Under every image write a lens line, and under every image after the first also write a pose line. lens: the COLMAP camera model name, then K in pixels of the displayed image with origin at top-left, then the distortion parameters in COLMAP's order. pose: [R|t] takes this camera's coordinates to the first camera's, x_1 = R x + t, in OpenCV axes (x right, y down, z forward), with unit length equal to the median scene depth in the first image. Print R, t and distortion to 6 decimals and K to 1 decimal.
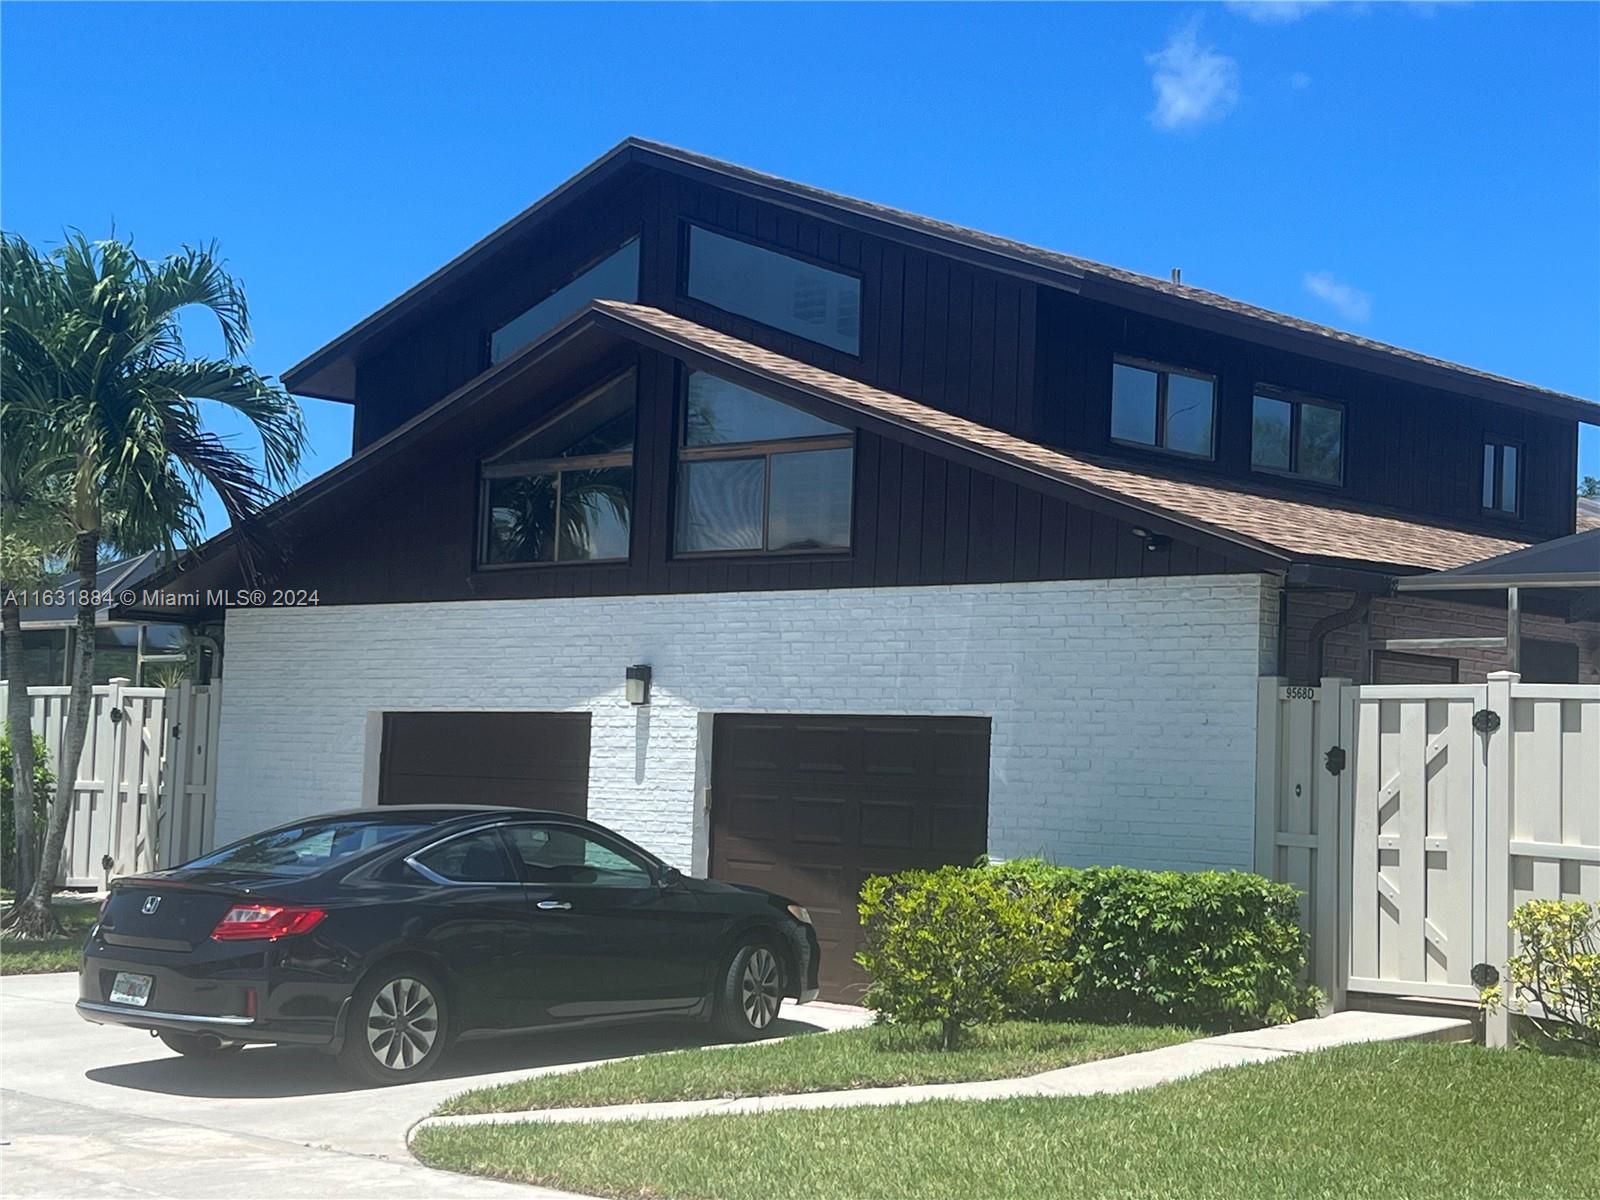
lens RADIAL K [[2677.7, 0, 845.8], [0, 2677.7, 627.9], [0, 0, 1]] dist [0.163710, 0.000000]
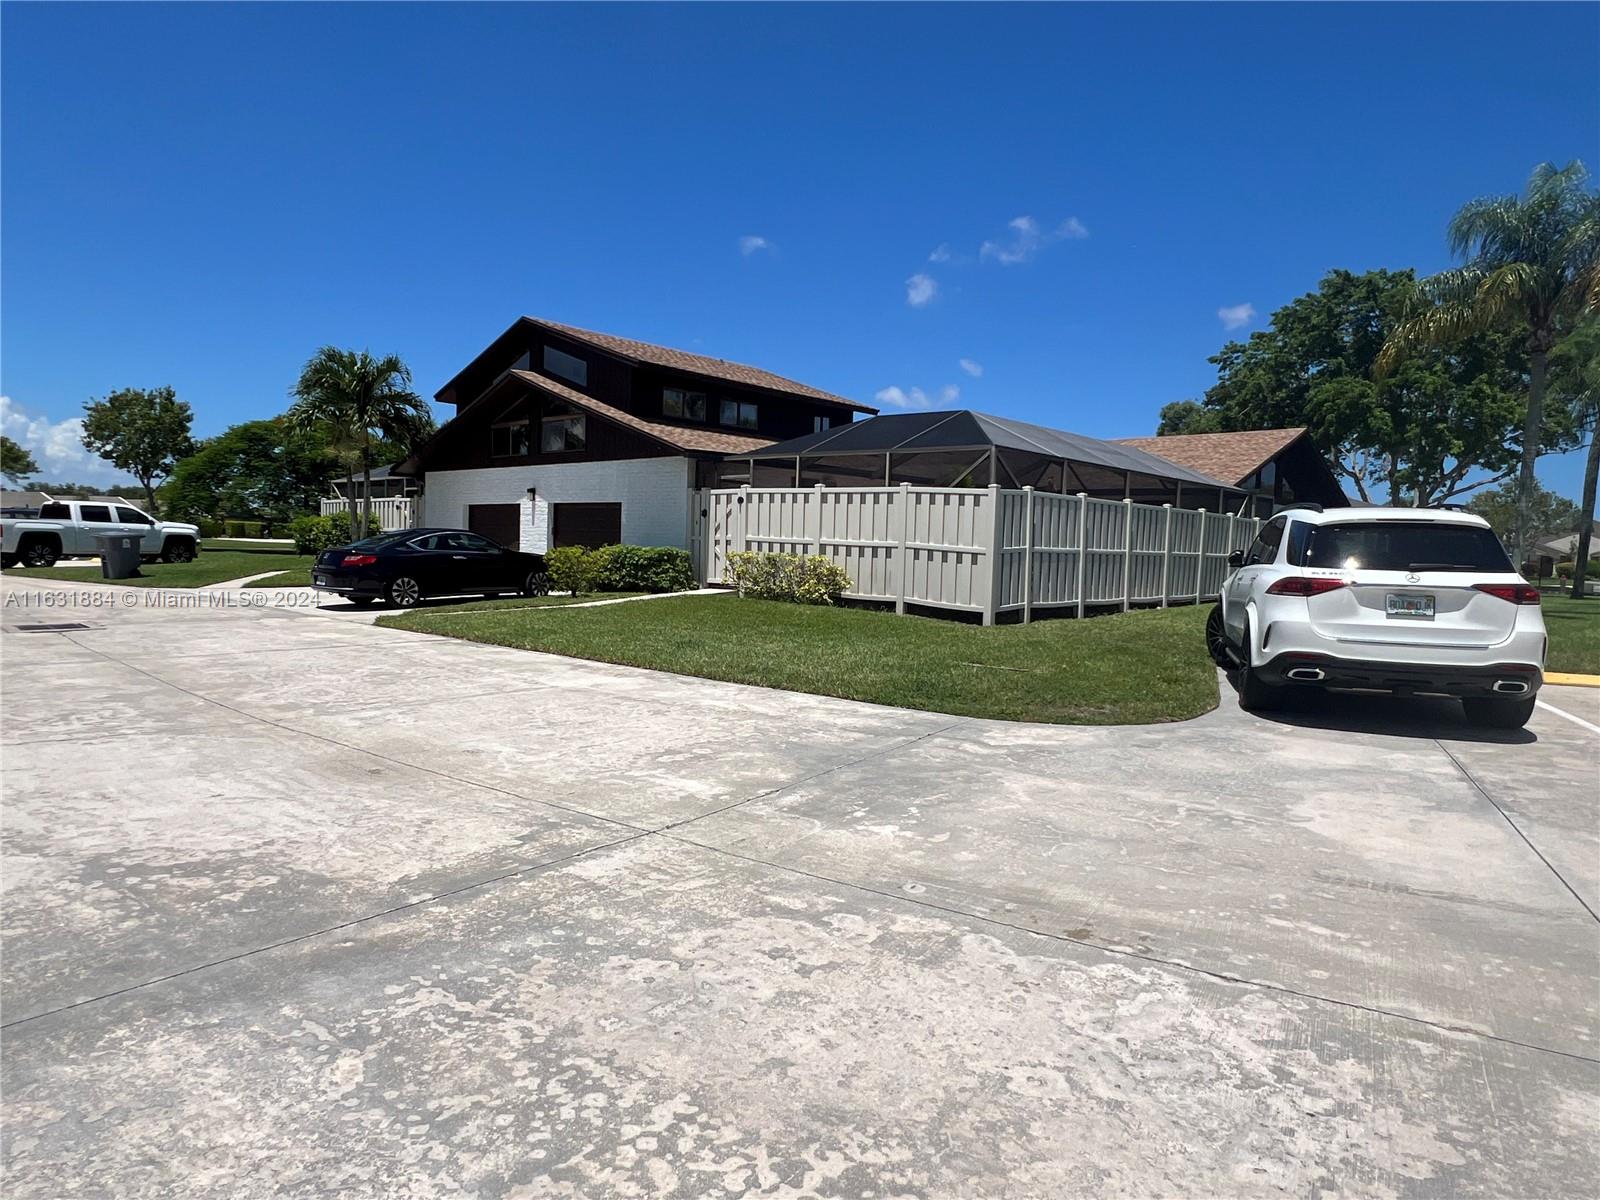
lens RADIAL K [[941.5, 0, 800.8], [0, 941.5, 606.0], [0, 0, 1]] dist [0.001694, -0.001771]
pose [[0.999903, -0.005038, 0.012999, 0.263652], [0.003401, 0.992400, 0.123010, 0.019422], [-0.013520, -0.122954, 0.992320, -0.141481]]
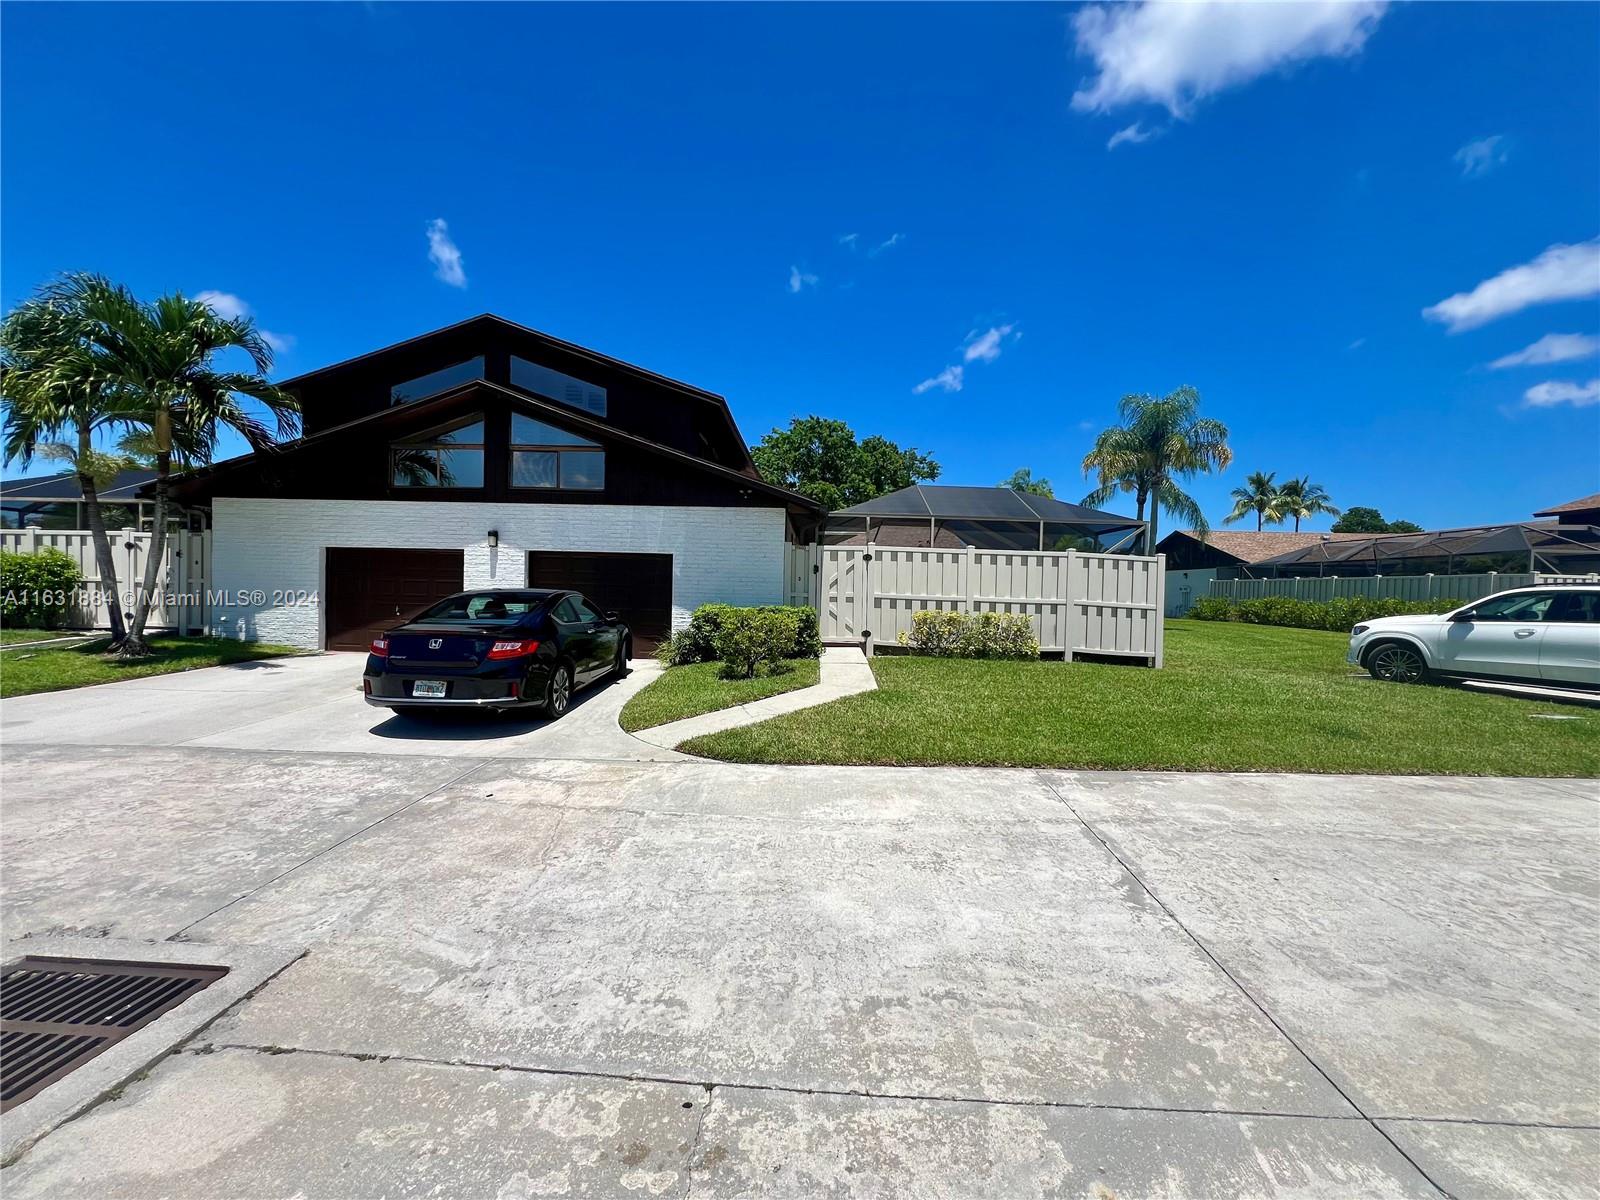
lens RADIAL K [[630.1, 0, 805.1], [0, 630.1, 607.1], [0, 0, 1]] dist [-0.000661, -0.000269]
pose [[0.744865, -0.037247, 0.666174, -0.299310], [-0.035138, 0.994865, 0.094913, 0.021899], [-0.666289, -0.094106, 0.739732, 0.425861]]
